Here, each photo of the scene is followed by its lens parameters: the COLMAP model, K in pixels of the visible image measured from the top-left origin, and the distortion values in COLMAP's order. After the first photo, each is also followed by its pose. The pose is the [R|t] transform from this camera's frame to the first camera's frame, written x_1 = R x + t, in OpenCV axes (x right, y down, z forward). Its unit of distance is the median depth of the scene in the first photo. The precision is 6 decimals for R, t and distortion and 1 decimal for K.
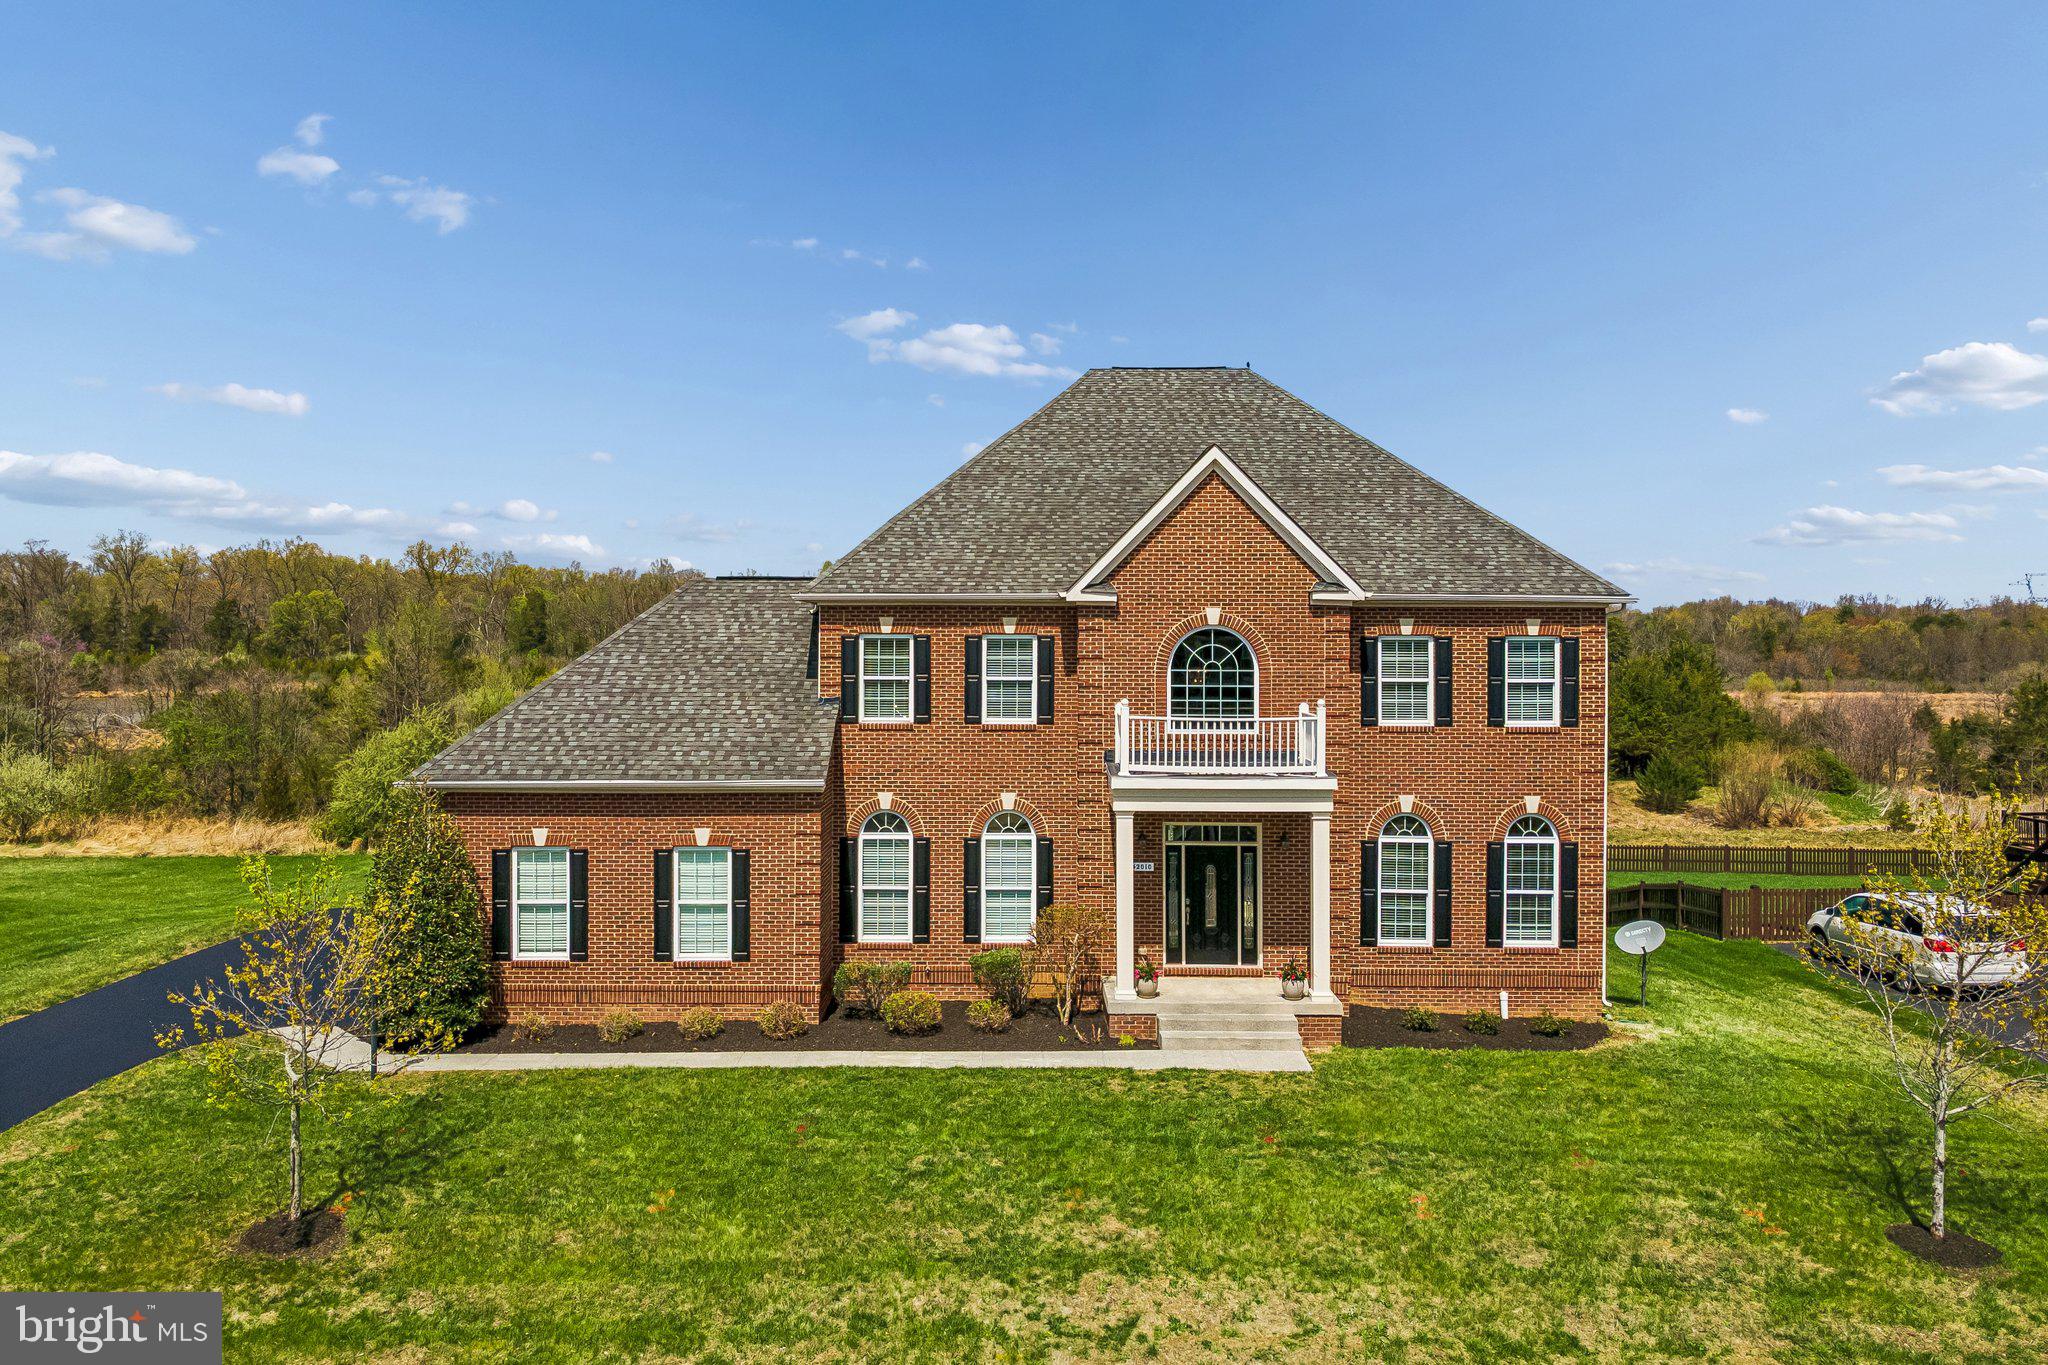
lens RADIAL K [[1500.2, 0, 1013.0], [0, 1500.2, 655.5], [0, 0, 1]] dist [0.013430, 0.035774]
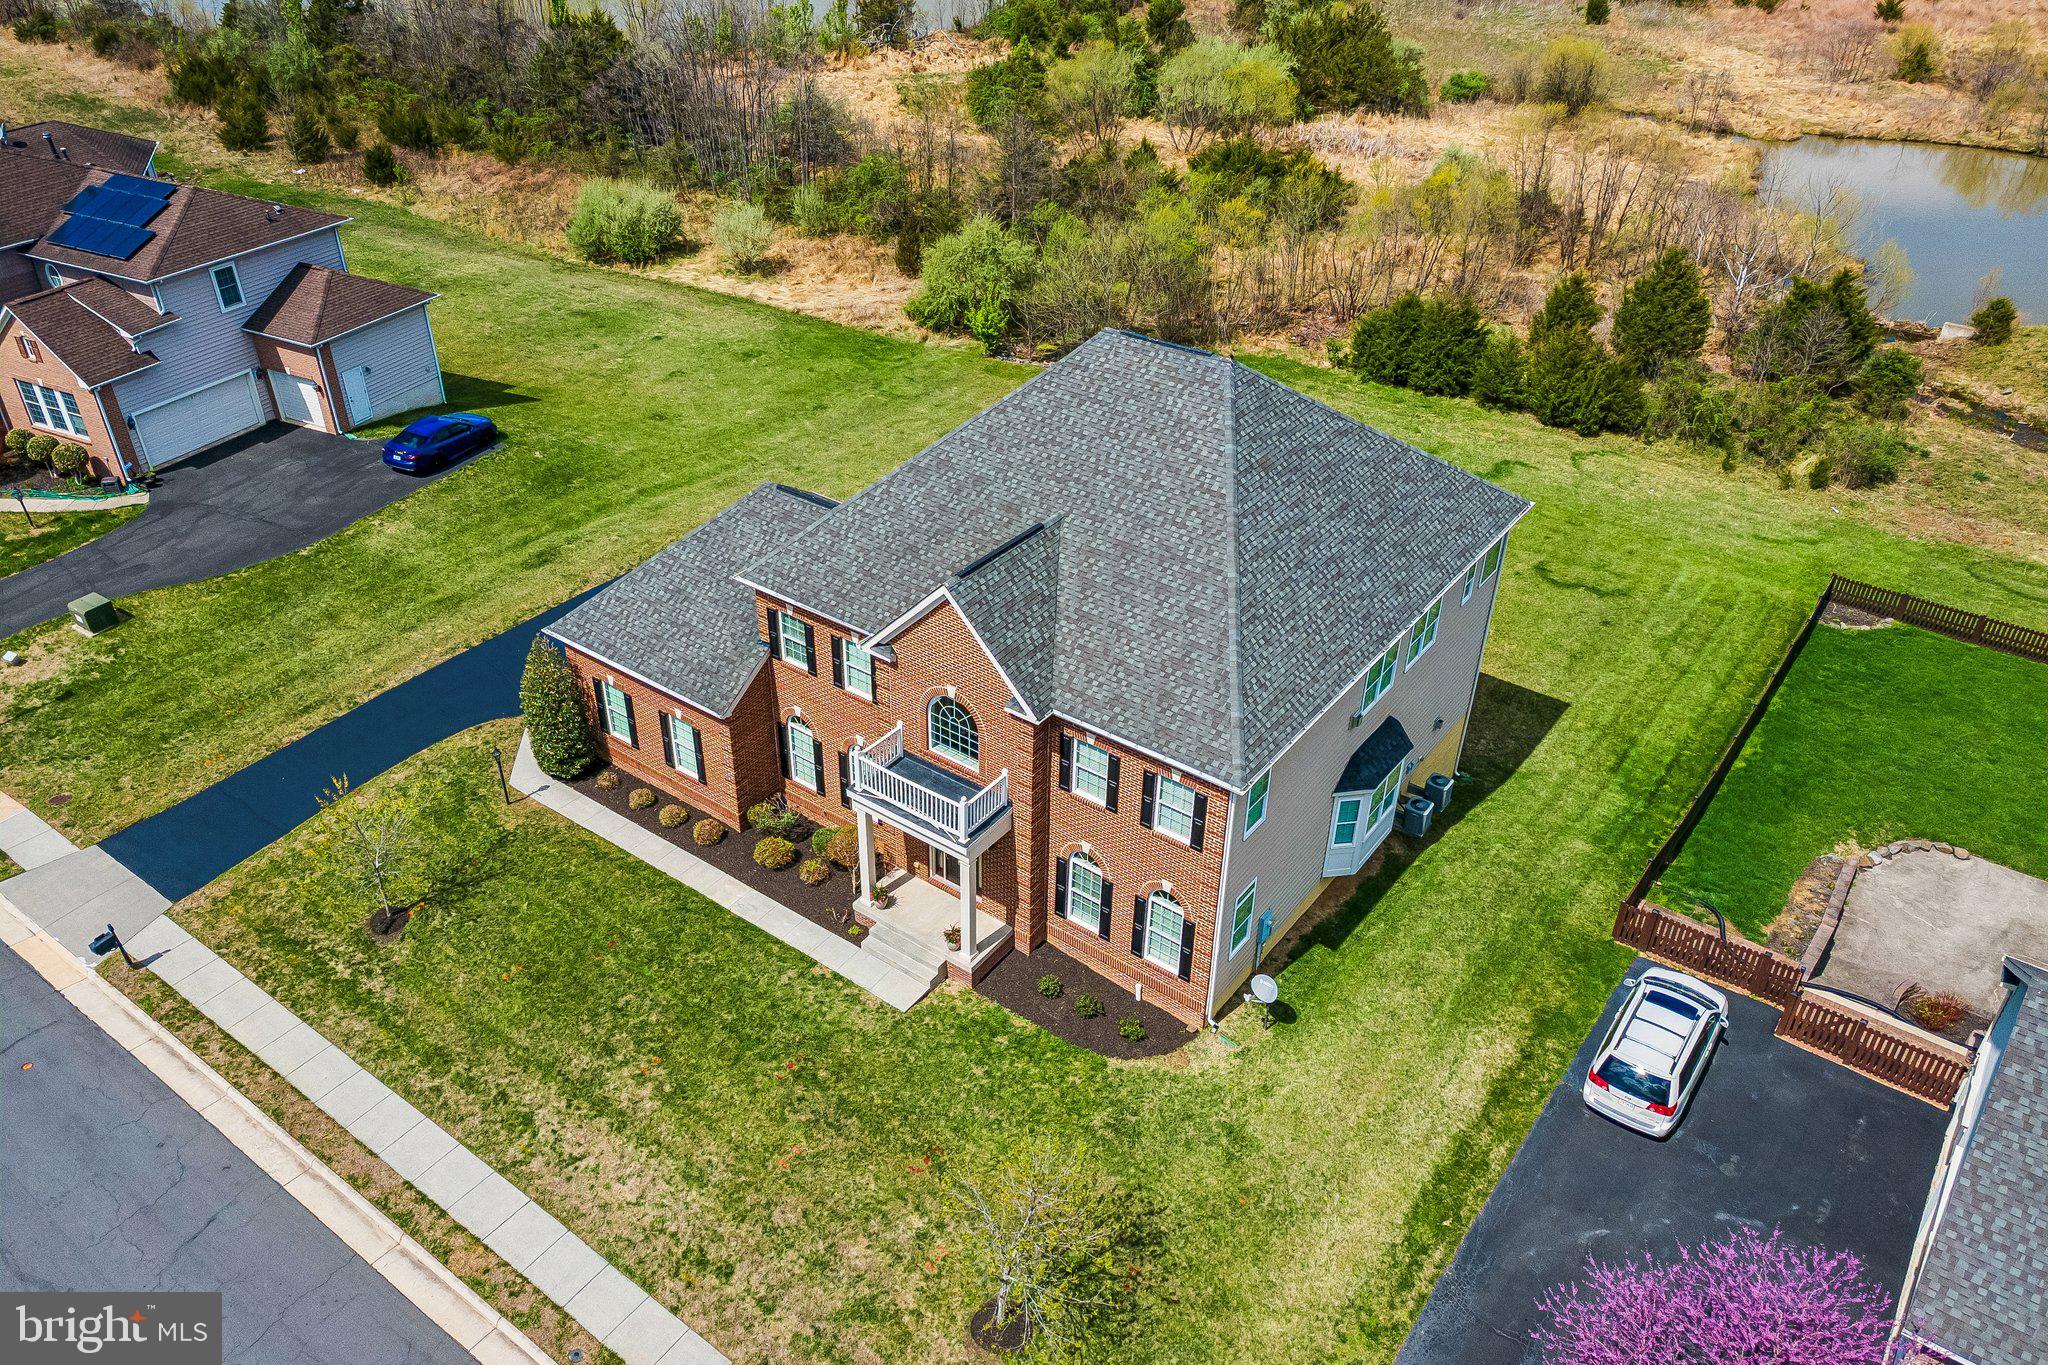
lens RADIAL K [[1500.2, 0, 1013.0], [0, 1500.2, 655.5], [0, 0, 1]] dist [0.013430, 0.035774]
pose [[0.807035, 0.322052, -0.494951, 0.854314], [-0.013975, 0.848366, 0.529225, -0.785179], [0.590338, -0.420187, 0.689162, 0.130680]]
